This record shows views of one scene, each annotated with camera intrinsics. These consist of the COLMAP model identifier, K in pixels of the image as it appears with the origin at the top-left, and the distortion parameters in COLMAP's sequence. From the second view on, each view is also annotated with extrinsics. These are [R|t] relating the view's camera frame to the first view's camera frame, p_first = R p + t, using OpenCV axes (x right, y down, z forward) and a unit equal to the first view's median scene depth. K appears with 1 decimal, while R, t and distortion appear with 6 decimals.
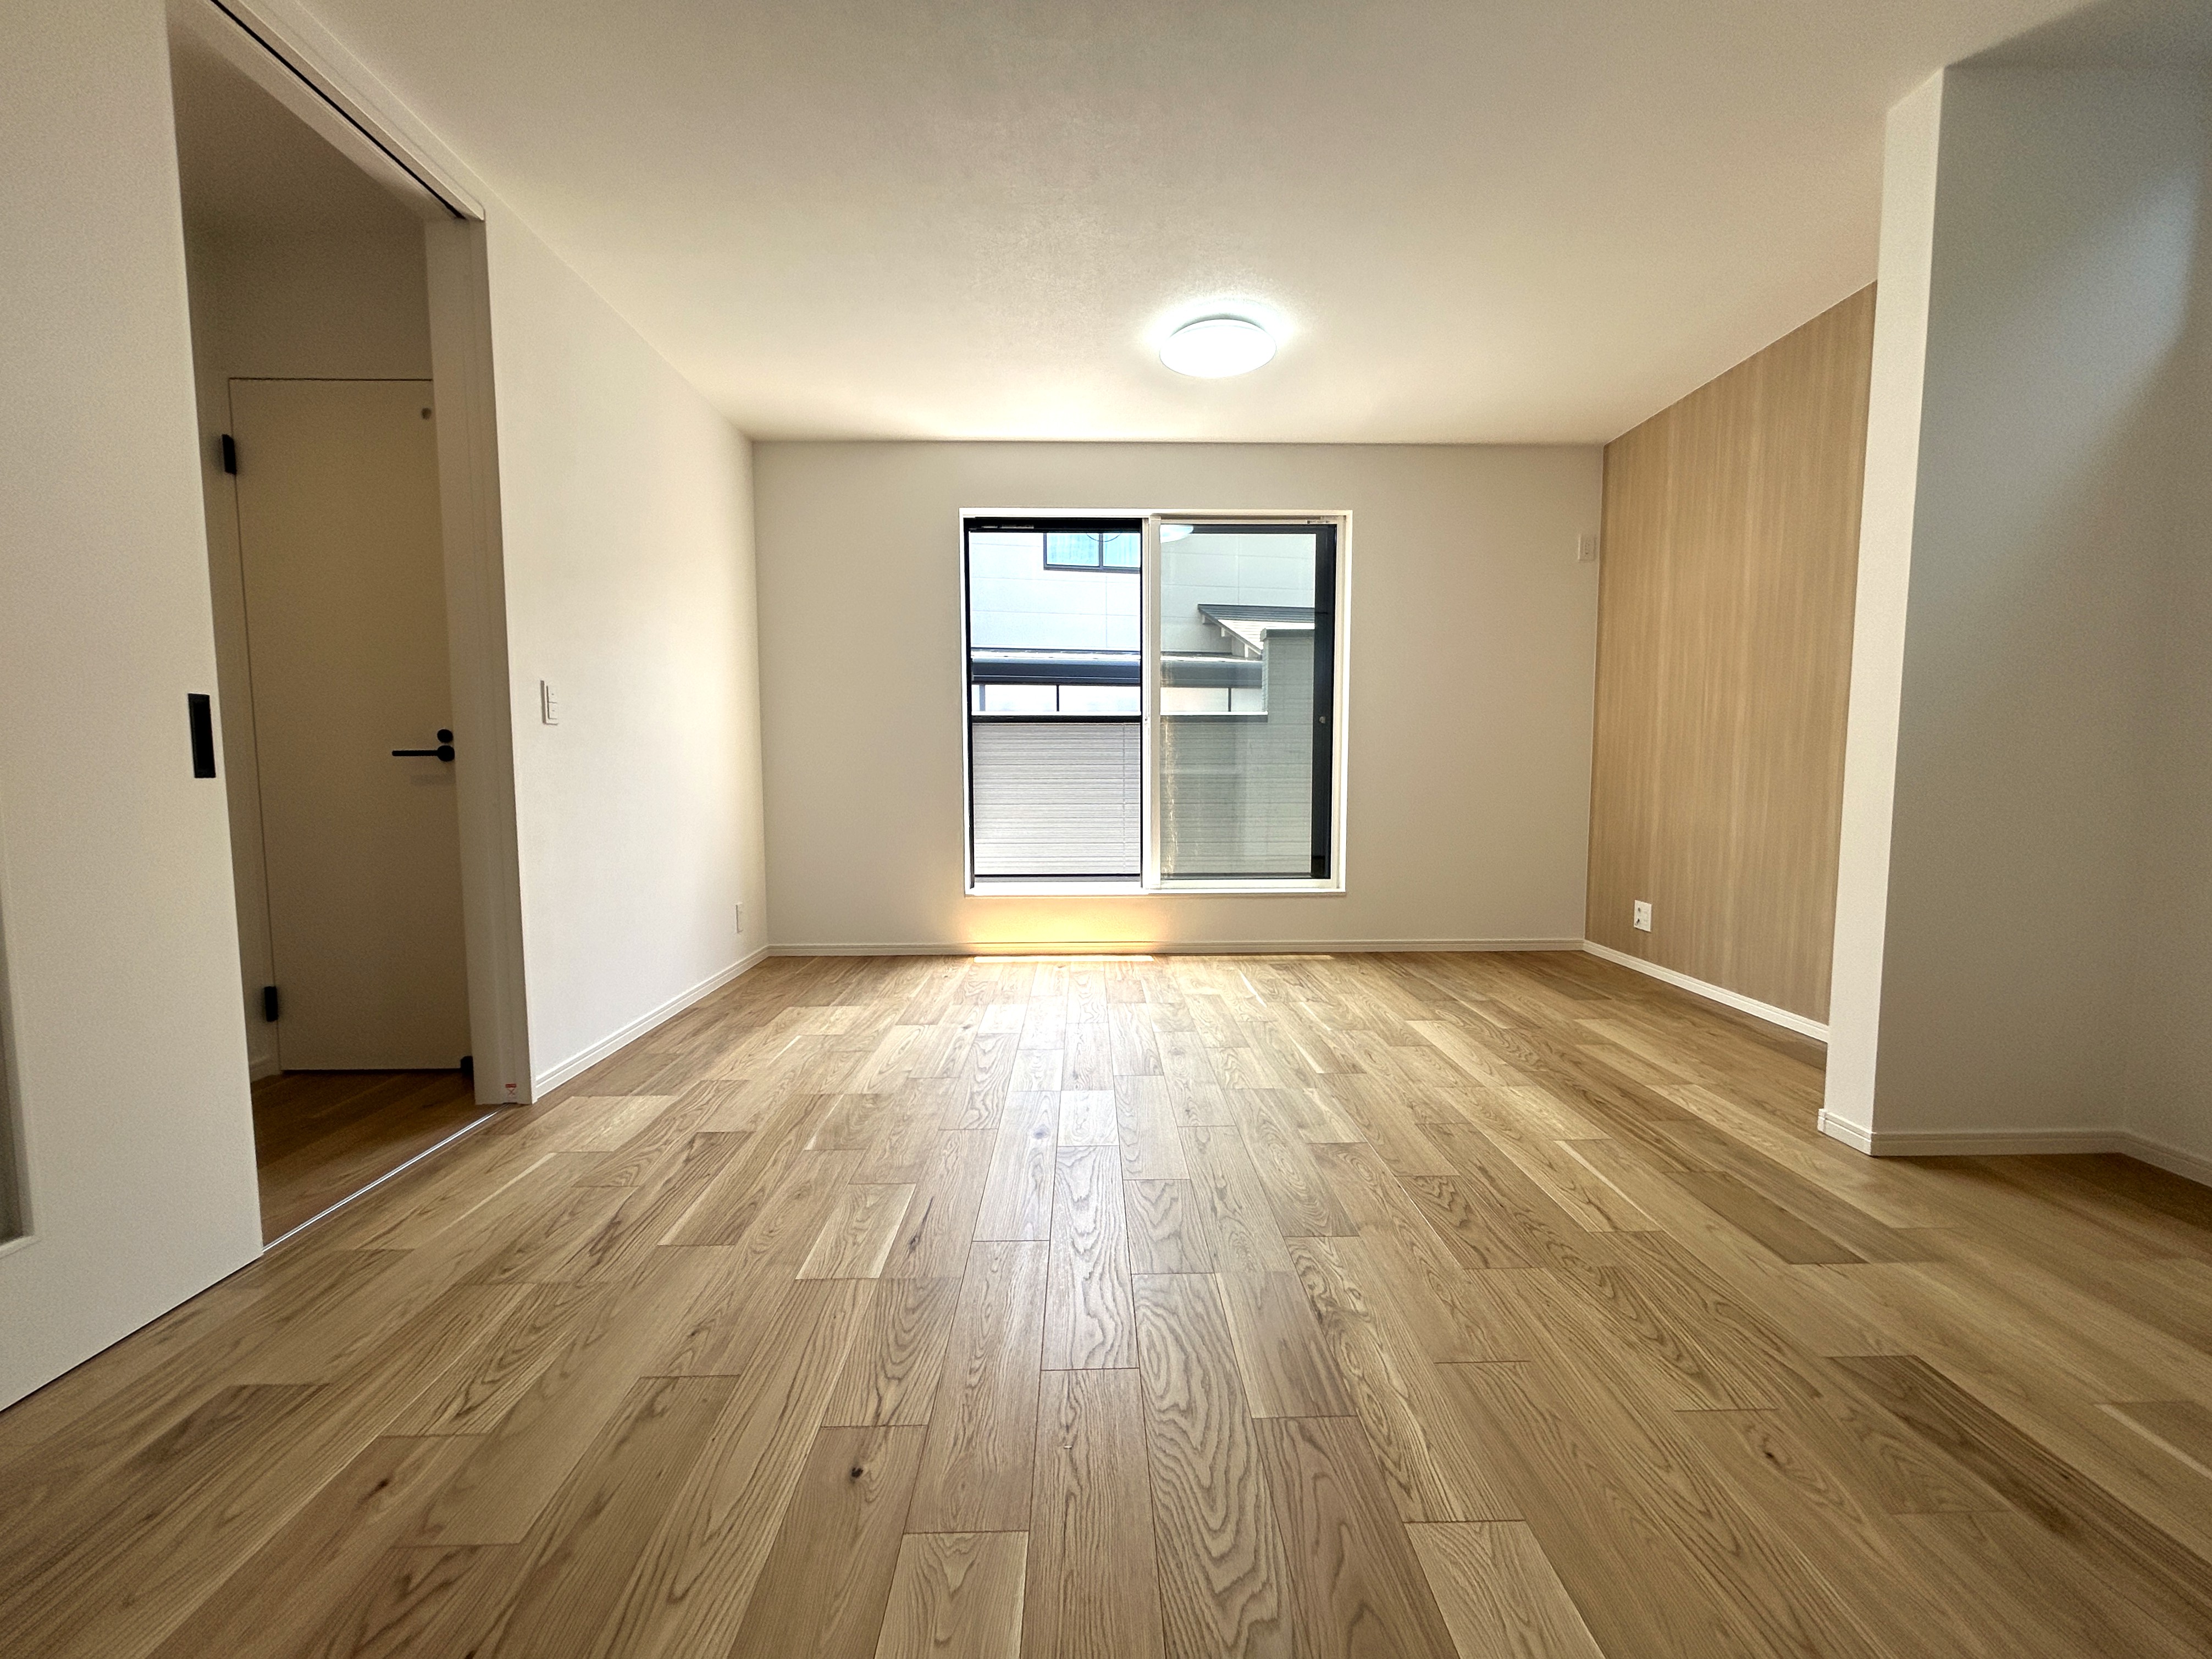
lens RADIAL K [[891.4, 0, 1100.8], [0, 891.4, 832.2], [0, 0, 1]] dist [-0.003852, -0.000706]
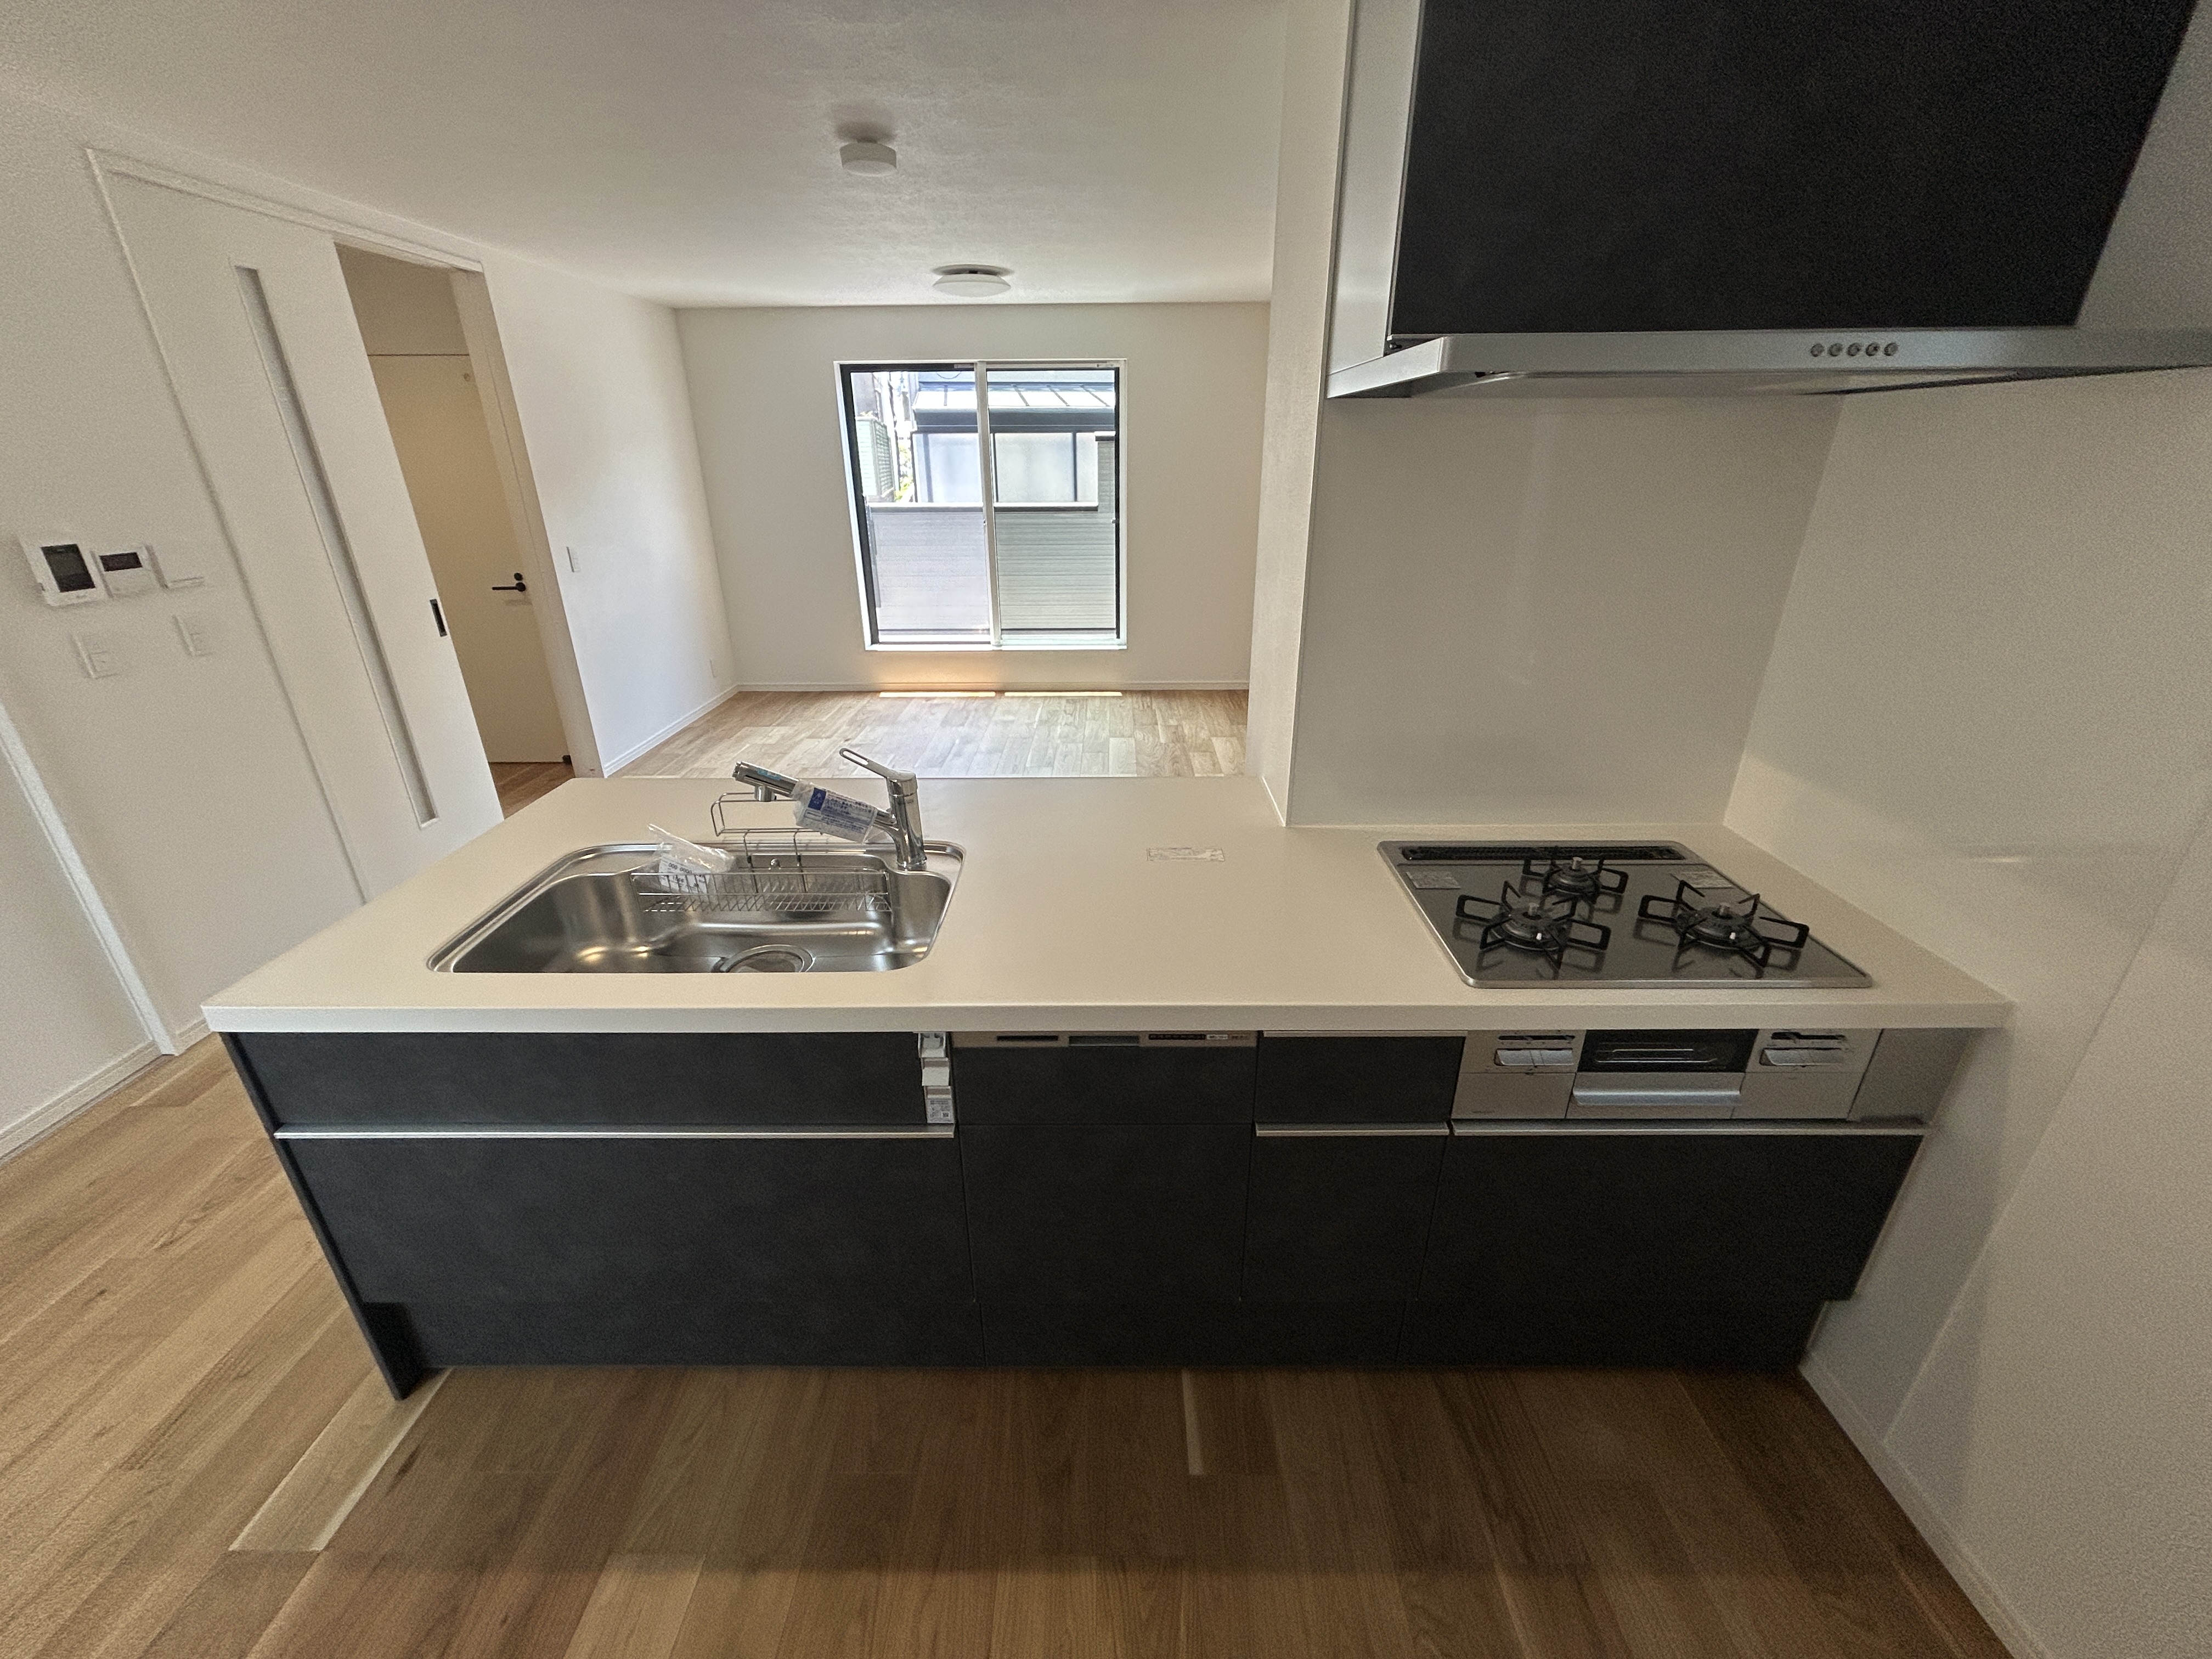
lens RADIAL K [[891.4, 0, 1103.2], [0, 891.4, 837.2], [0, 0, 1]] dist [-0.003852, -0.000706]
pose [[0.999577, 0.008916, -0.027691, 0.470600], [0.000570, 0.945689, 0.325071, -0.192277], [0.029085, -0.324949, 0.945284, -0.794821]]
